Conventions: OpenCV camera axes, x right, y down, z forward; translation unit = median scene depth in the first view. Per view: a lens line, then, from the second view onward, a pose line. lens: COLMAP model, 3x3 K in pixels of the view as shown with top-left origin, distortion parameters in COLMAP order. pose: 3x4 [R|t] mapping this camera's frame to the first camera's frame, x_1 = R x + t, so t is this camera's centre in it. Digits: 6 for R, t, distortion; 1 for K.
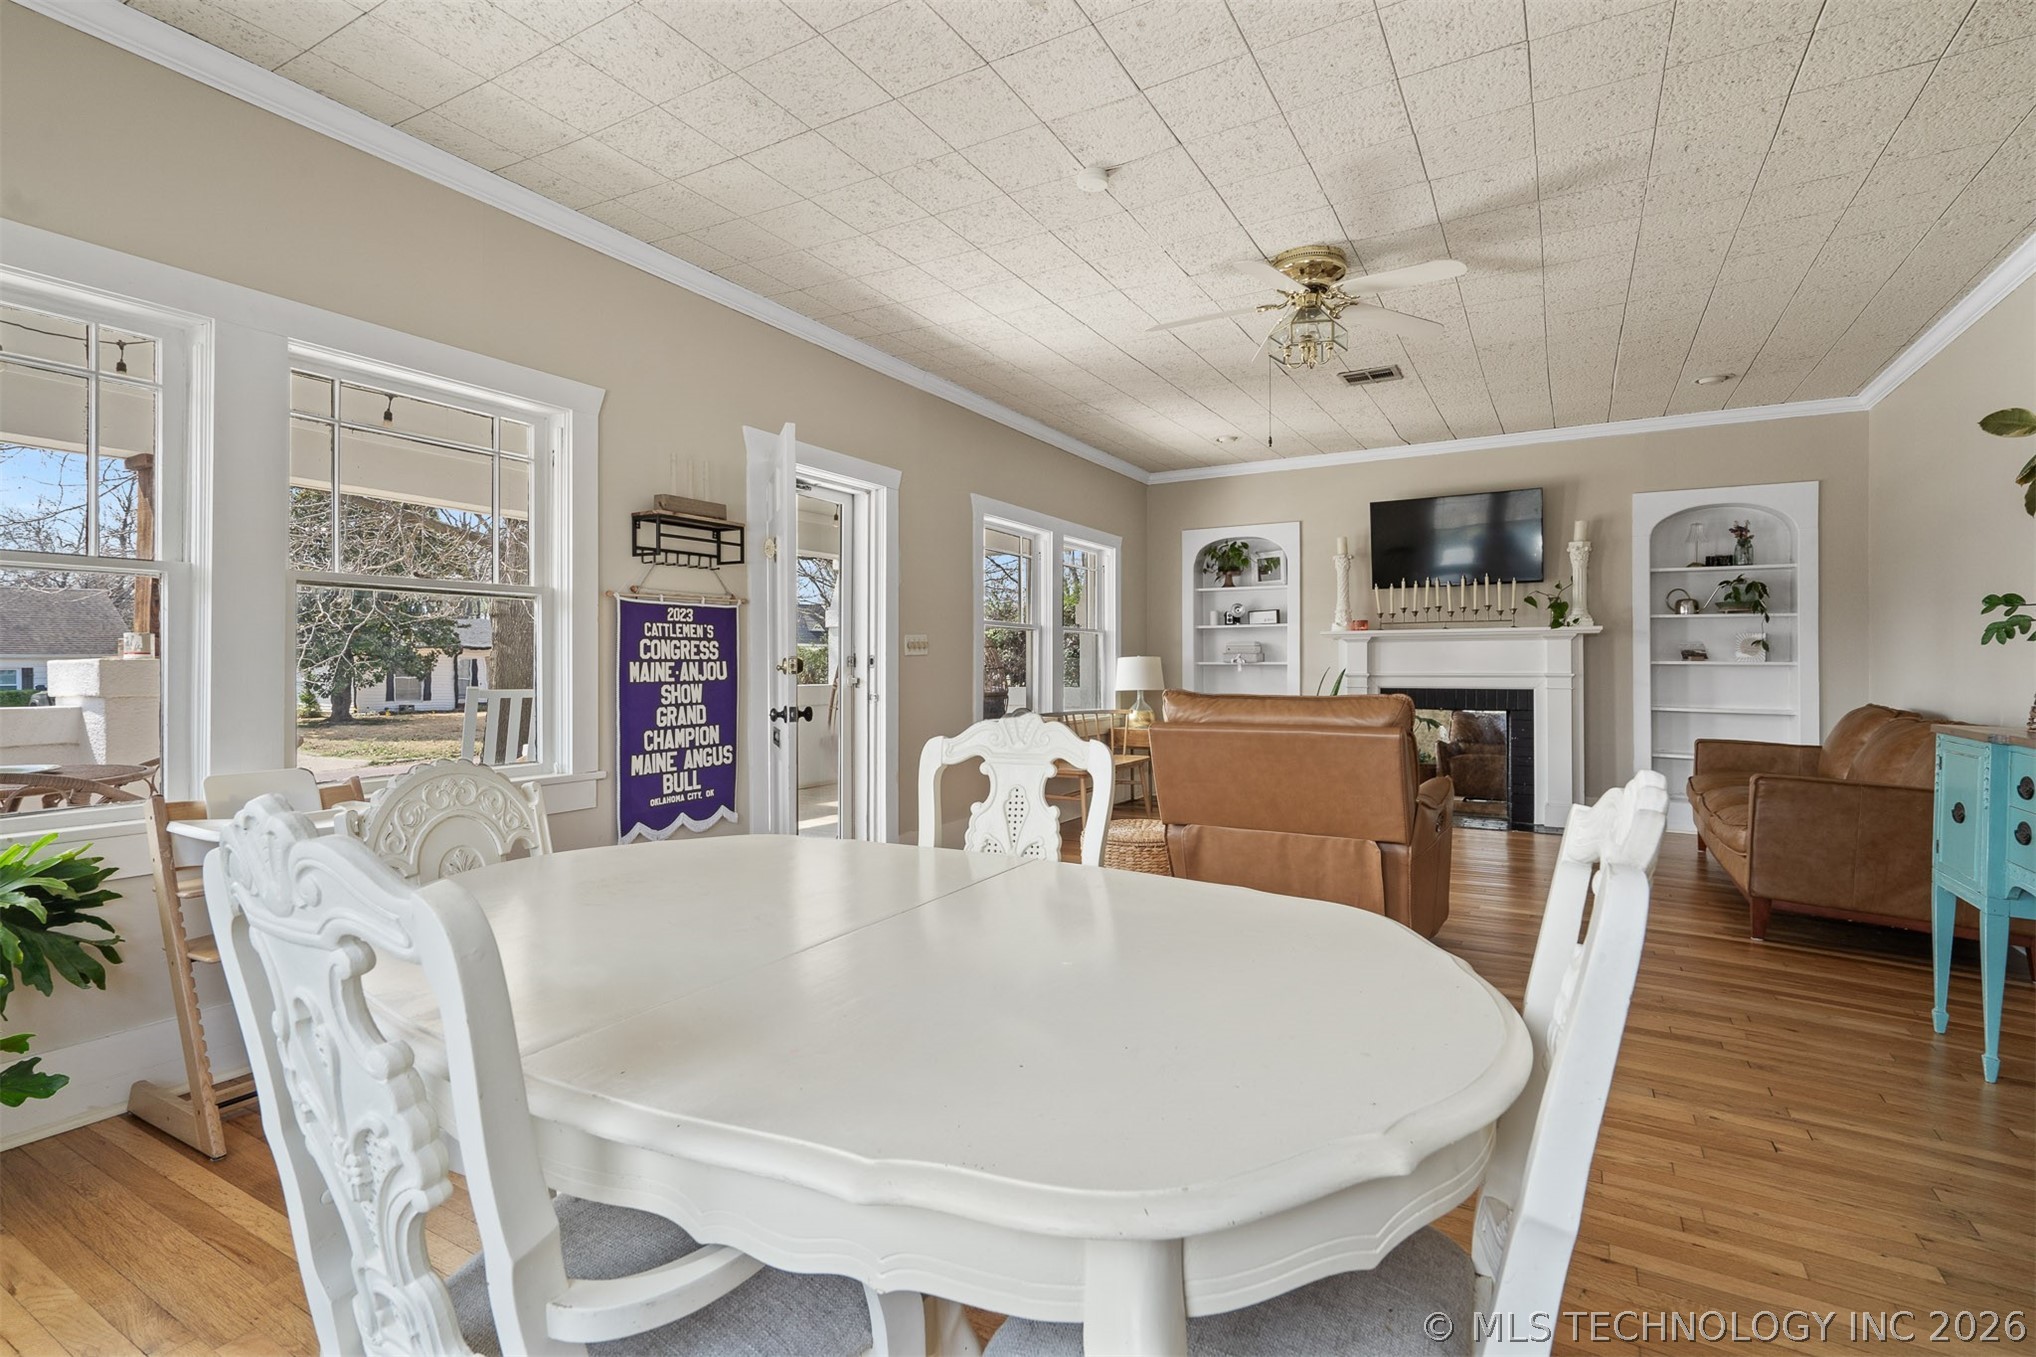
lens RADIAL K [[941.1, 0, 1012.2], [0, 941.1, 661.3], [0, 0, 1]] dist [-0.002411, 0.000359]
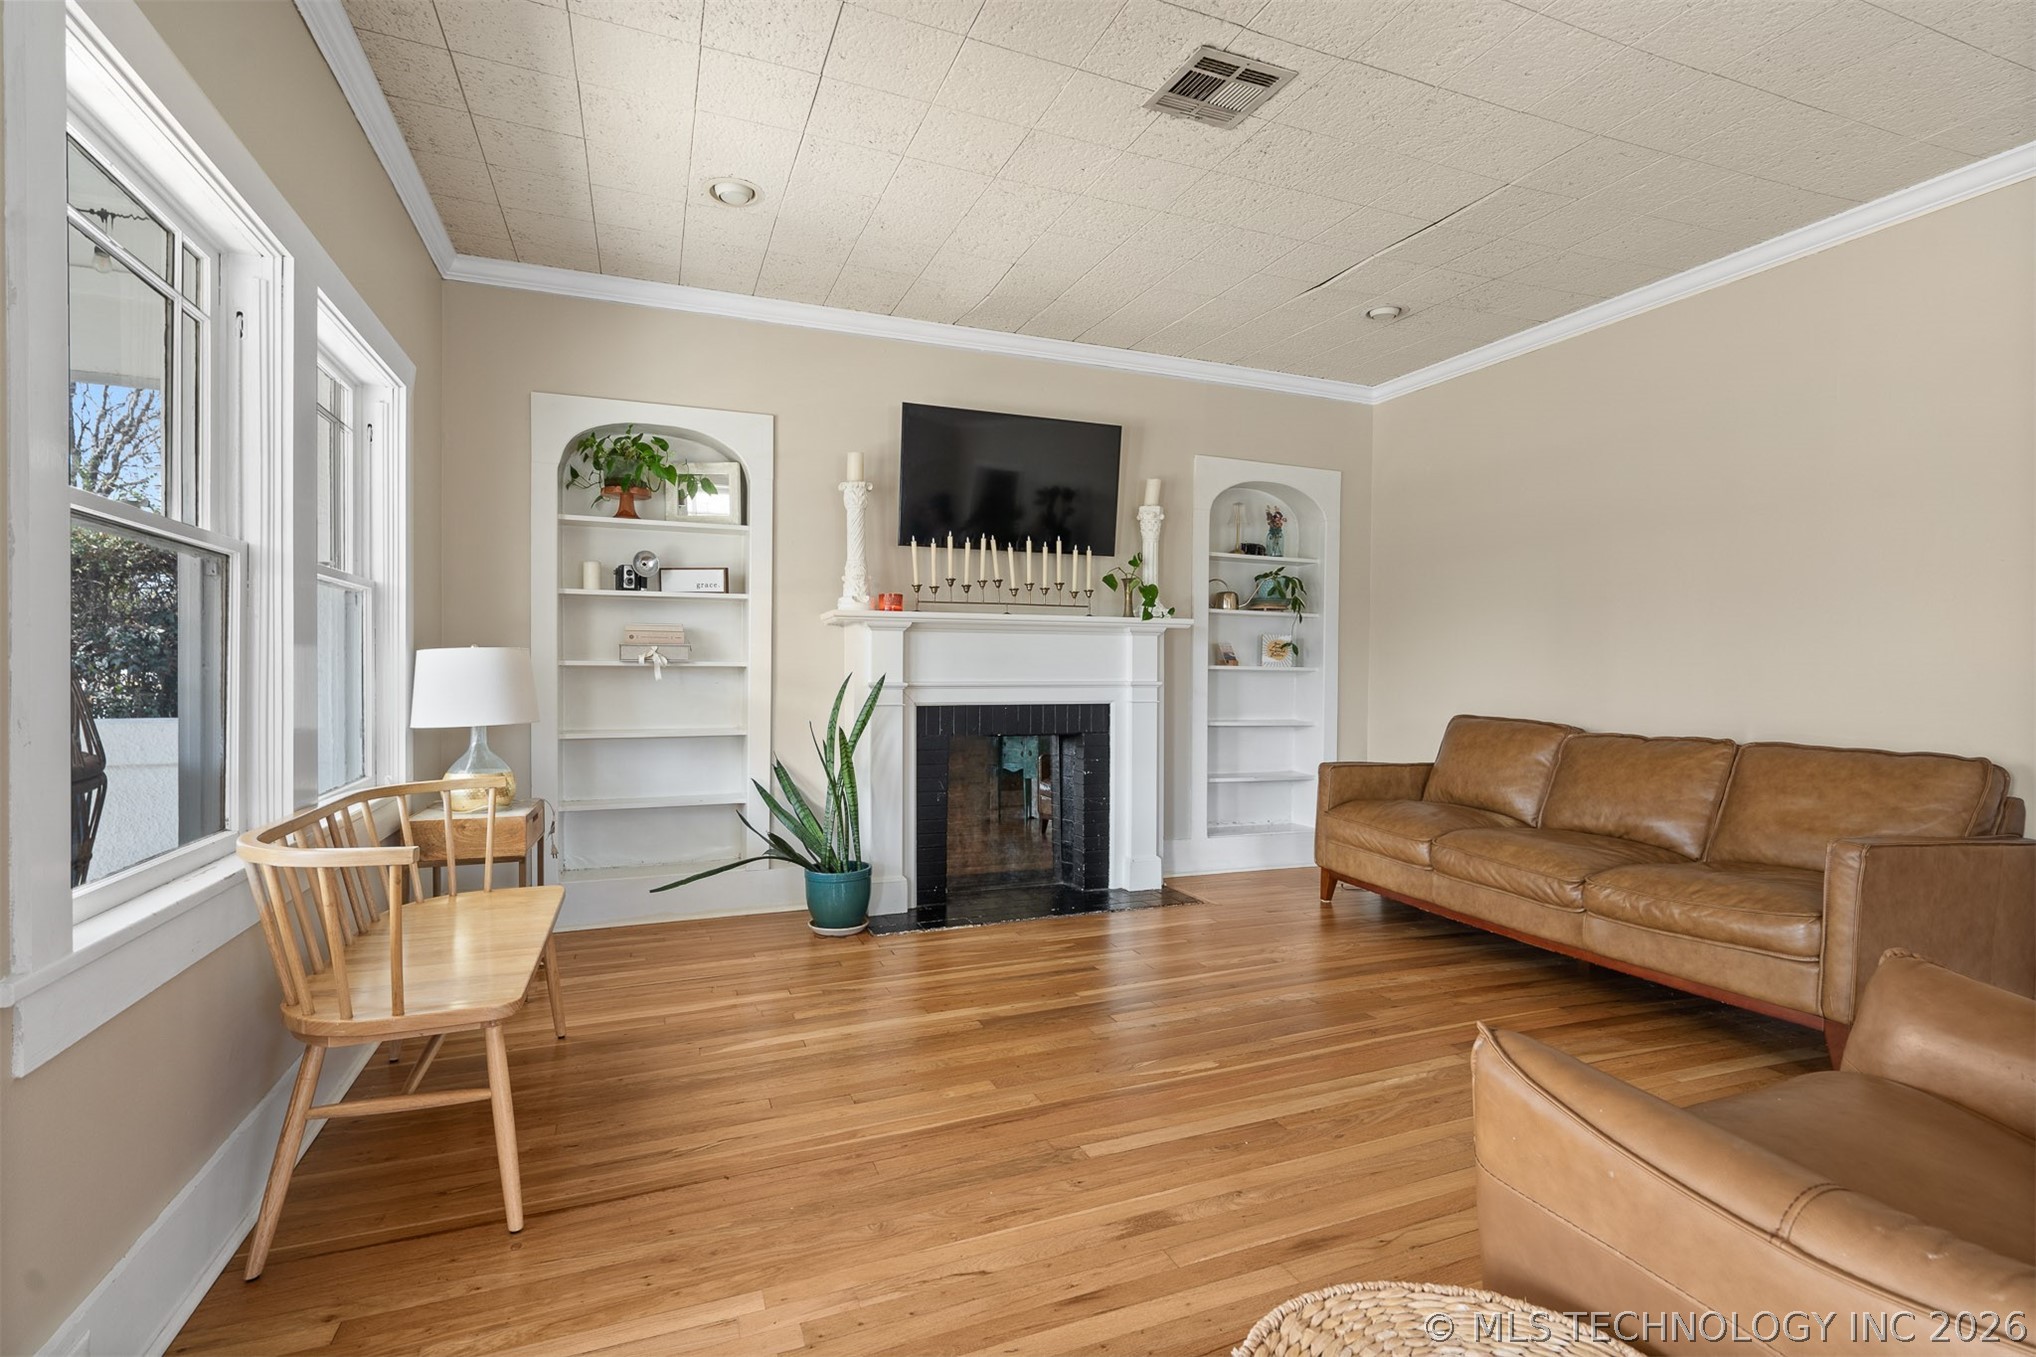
lens RADIAL K [[941.1, 0, 1012.2], [0, 941.1, 661.3], [0, 0, 1]] dist [-0.002411, 0.000359]
pose [[0.615875, 0.008394, 0.787799, -0.056744], [-0.010305, 0.999944, -0.002598, -0.000058], [-0.787776, -0.006518, 0.615927, 0.581782]]
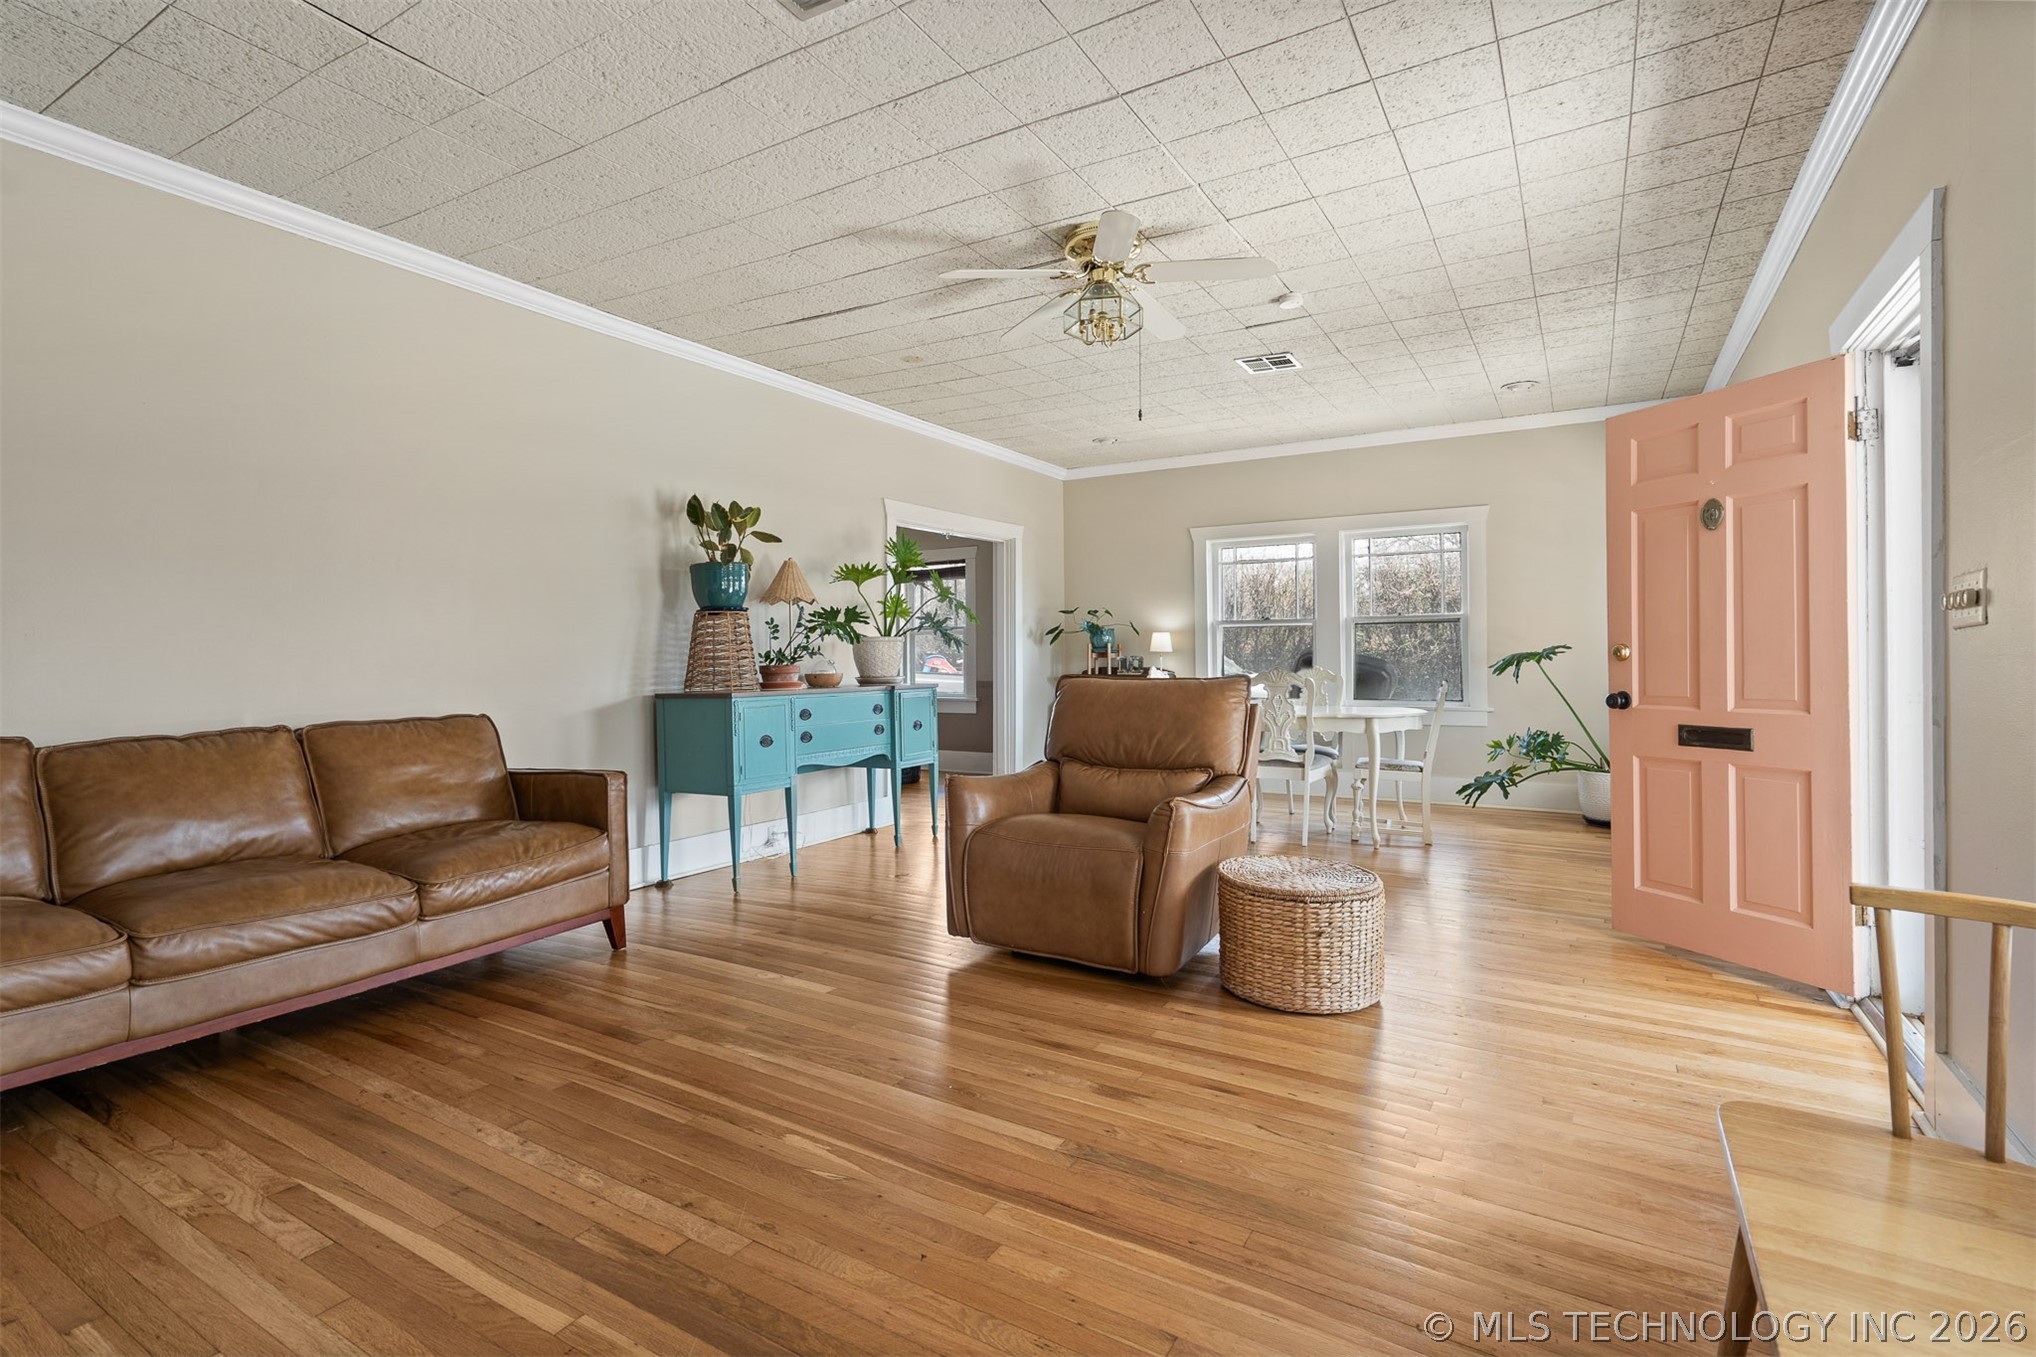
lens RADIAL K [[941.1, 0, 1012.2], [0, 941.1, 661.3], [0, 0, 1]] dist [-0.002411, 0.000359]
pose [[-0.999891, 0.003370, 0.014374, 0.213990], [0.003506, 0.999949, 0.009461, 0.001461], [-0.014341, 0.009510, -0.999852, 1.054828]]
